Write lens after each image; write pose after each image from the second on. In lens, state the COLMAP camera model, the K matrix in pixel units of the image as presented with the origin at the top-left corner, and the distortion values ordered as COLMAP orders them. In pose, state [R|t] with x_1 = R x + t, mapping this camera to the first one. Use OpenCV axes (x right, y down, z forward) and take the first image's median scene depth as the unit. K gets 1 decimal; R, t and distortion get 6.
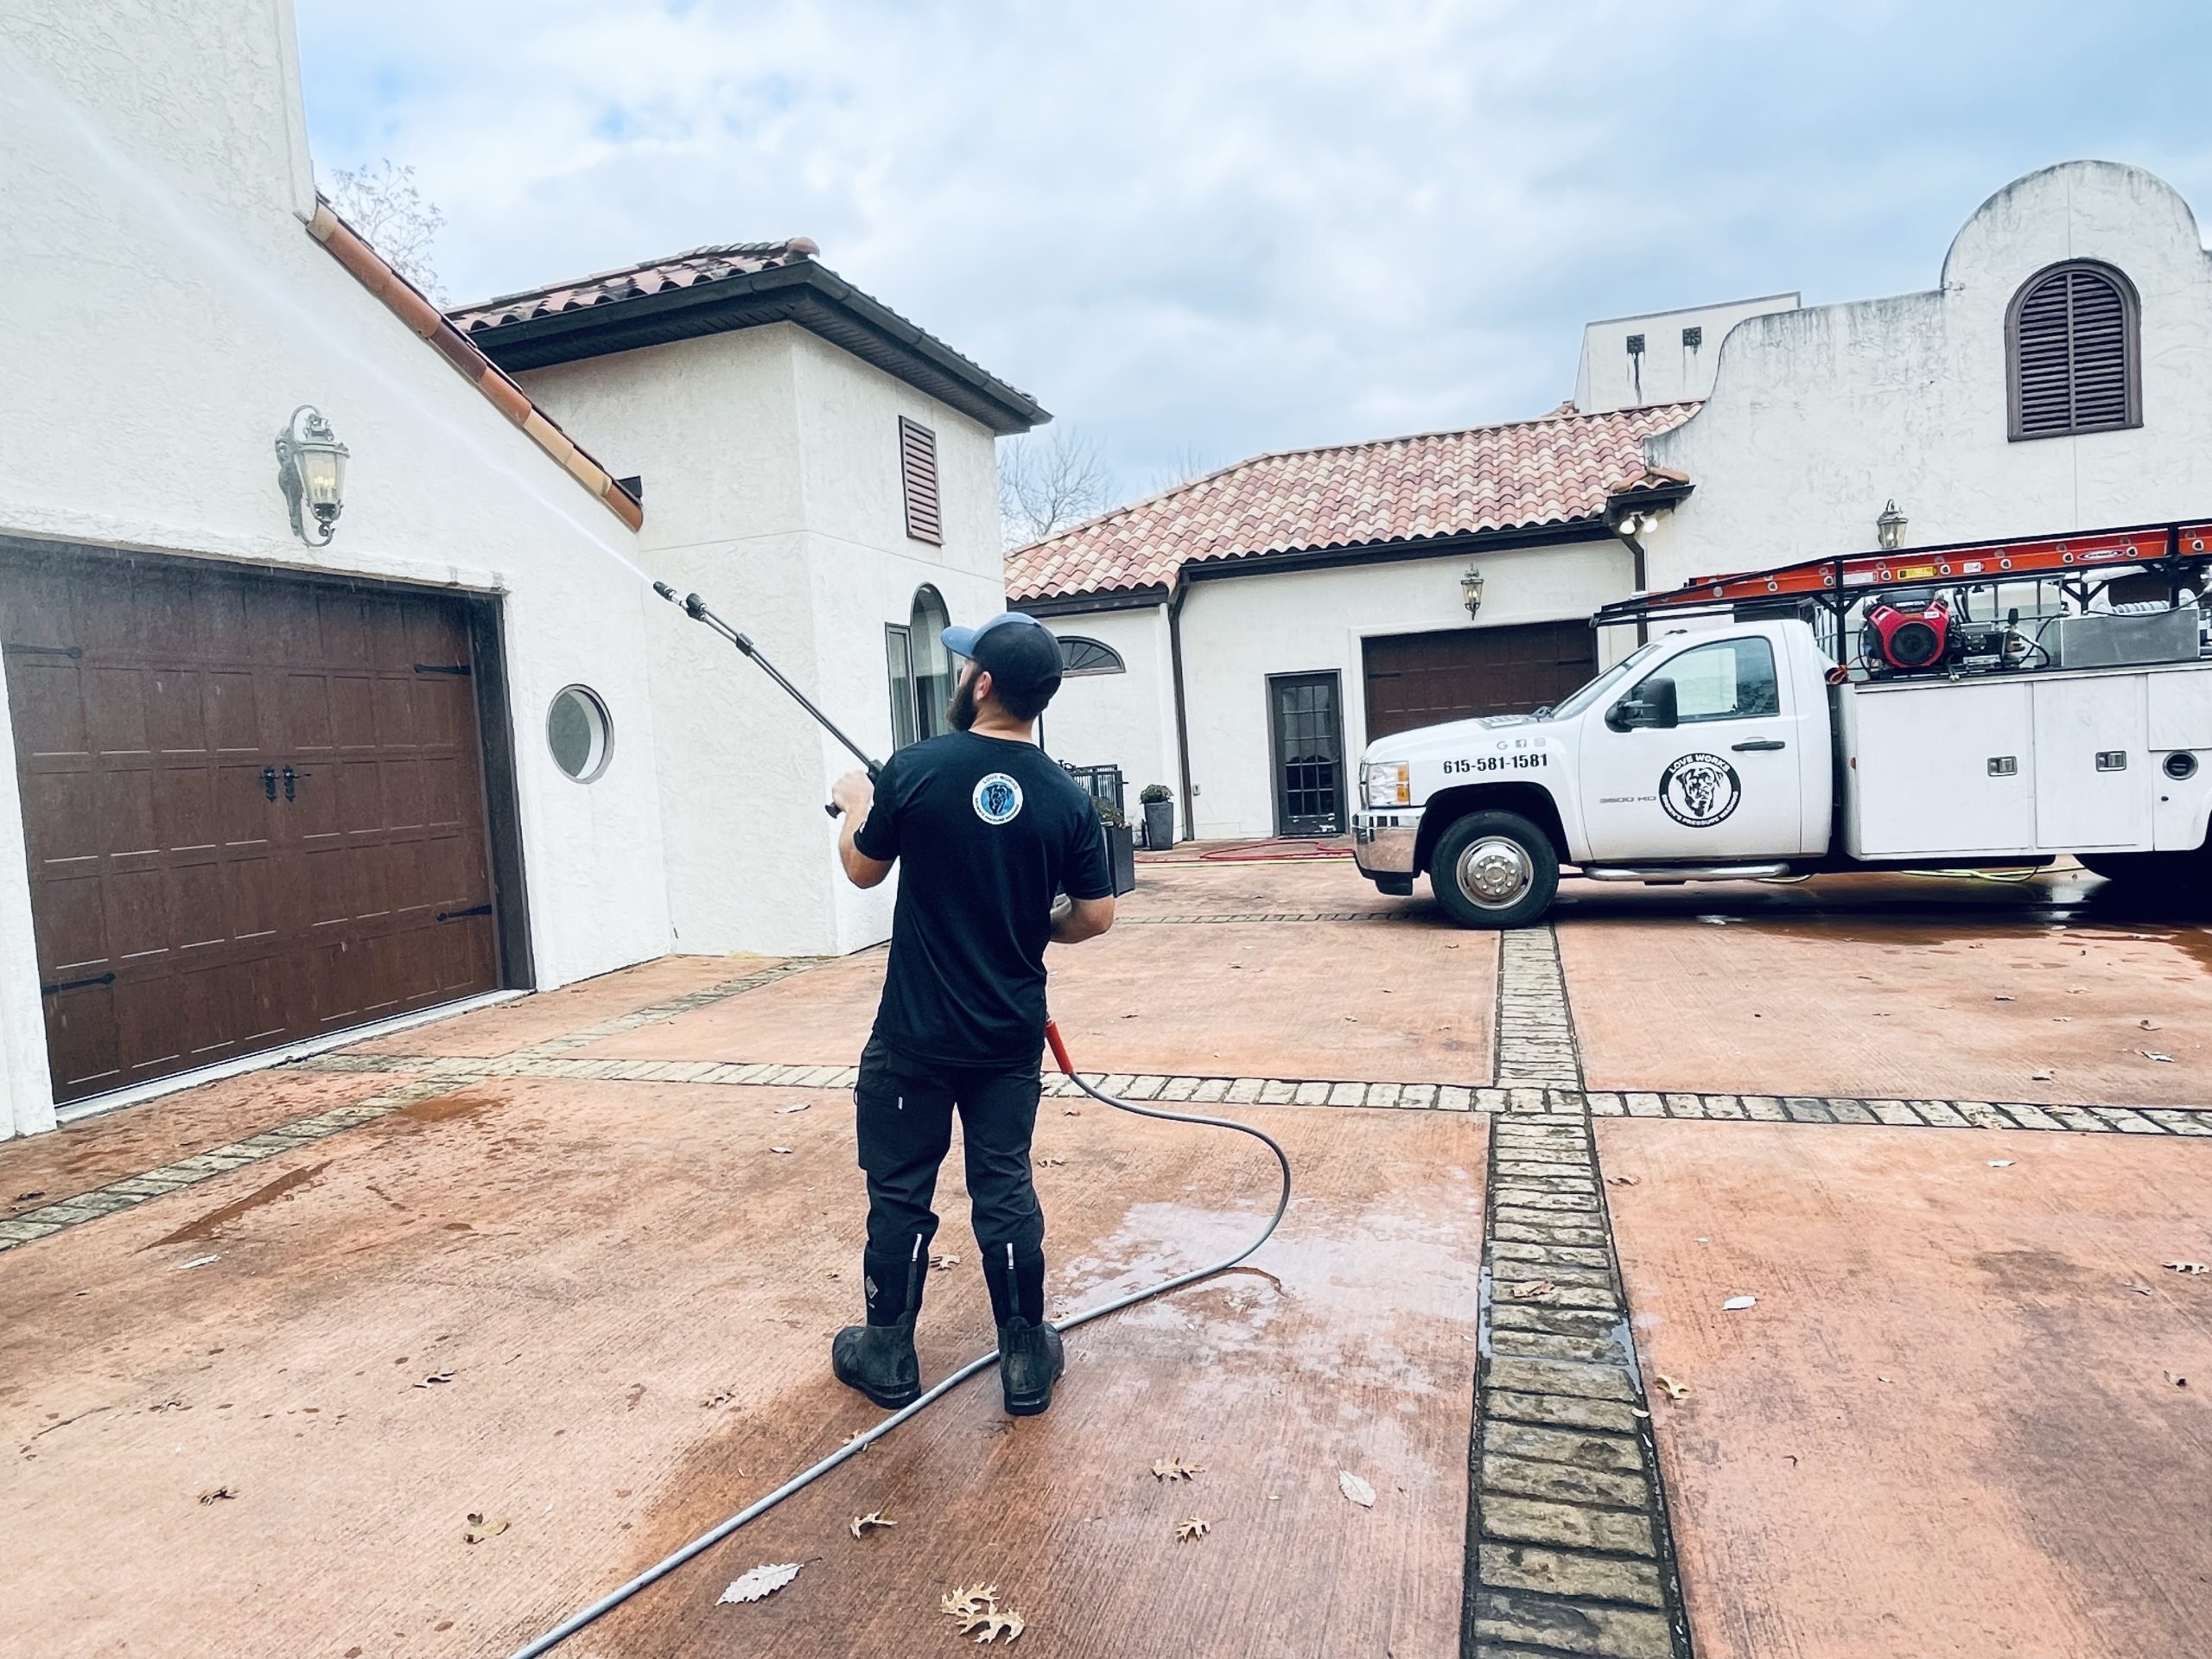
lens RADIAL K [[1288.2, 0, 1101.0], [0, 1288.2, 824.9], [0, 0, 1]] dist [-0.003255, -0.002169]
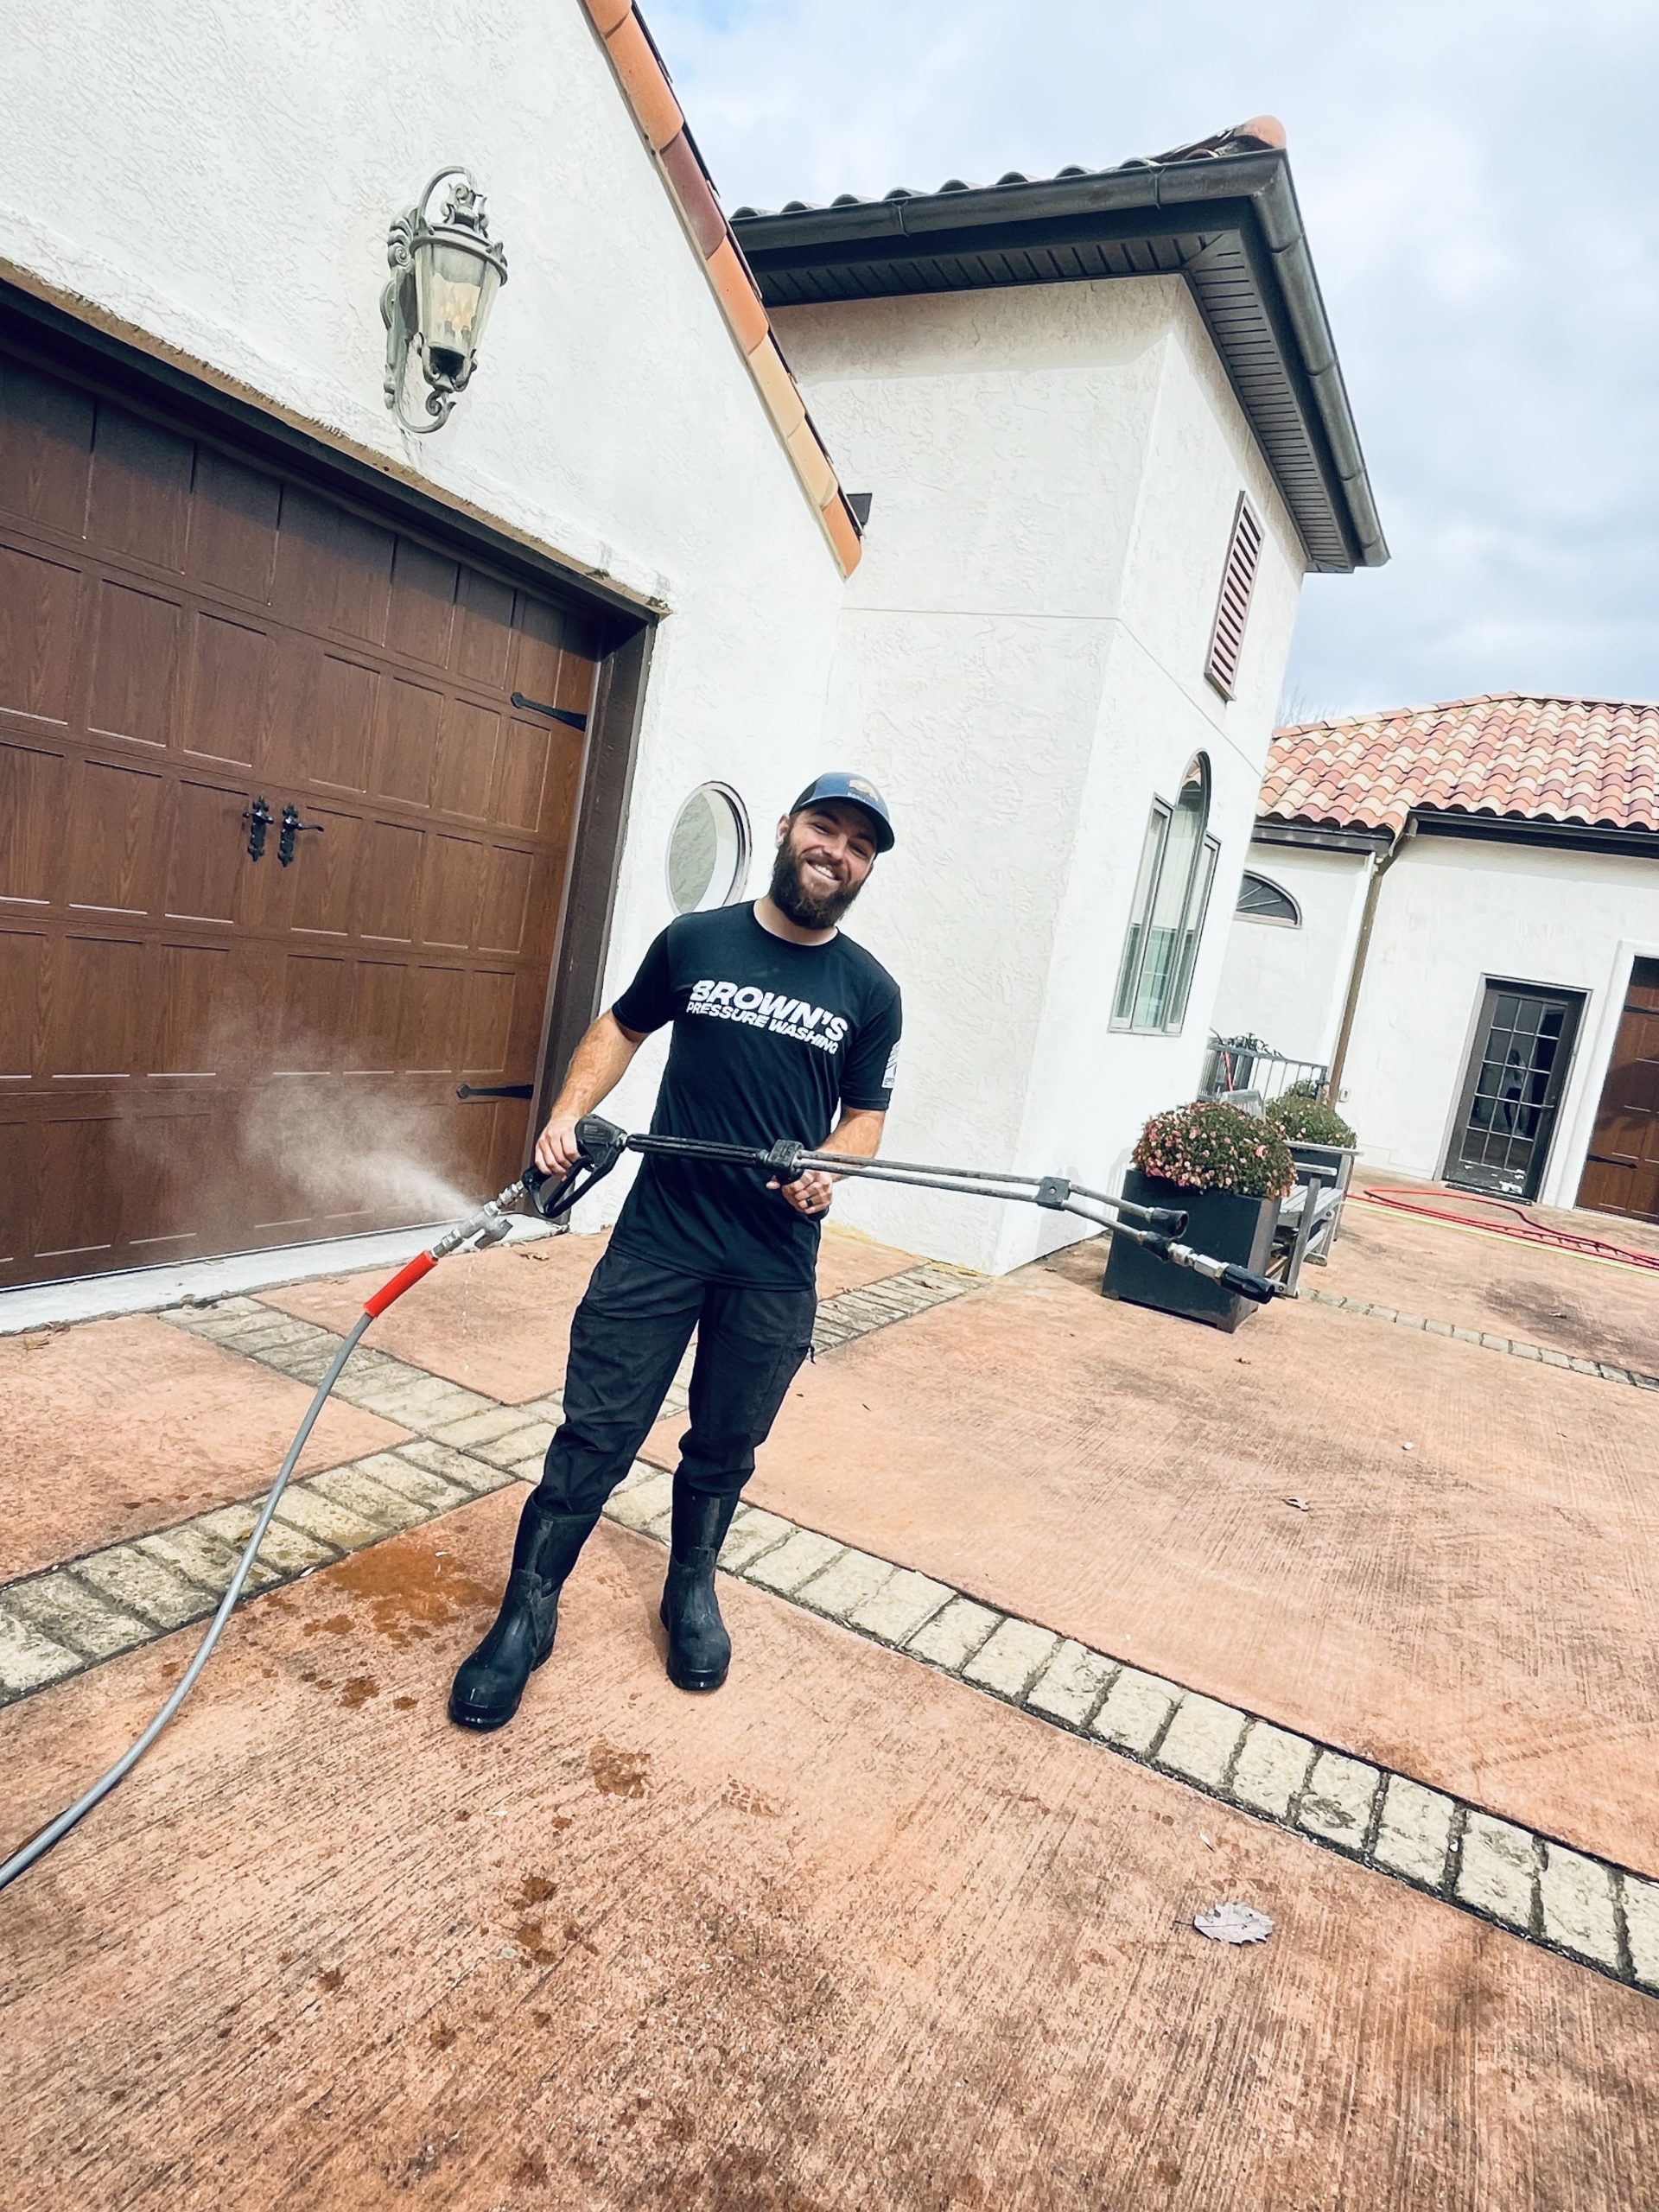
lens RADIAL K [[1288.2, 0, 829.5], [0, 1288.2, 1106.0], [0, 0, 1]] dist [-0.003255, -0.002169]
pose [[0.956877, 0.248017, -0.151243, -0.208567], [-0.238731, 0.968026, 0.077031, -0.013102], [0.165512, -0.037603, 0.985491, 0.347130]]
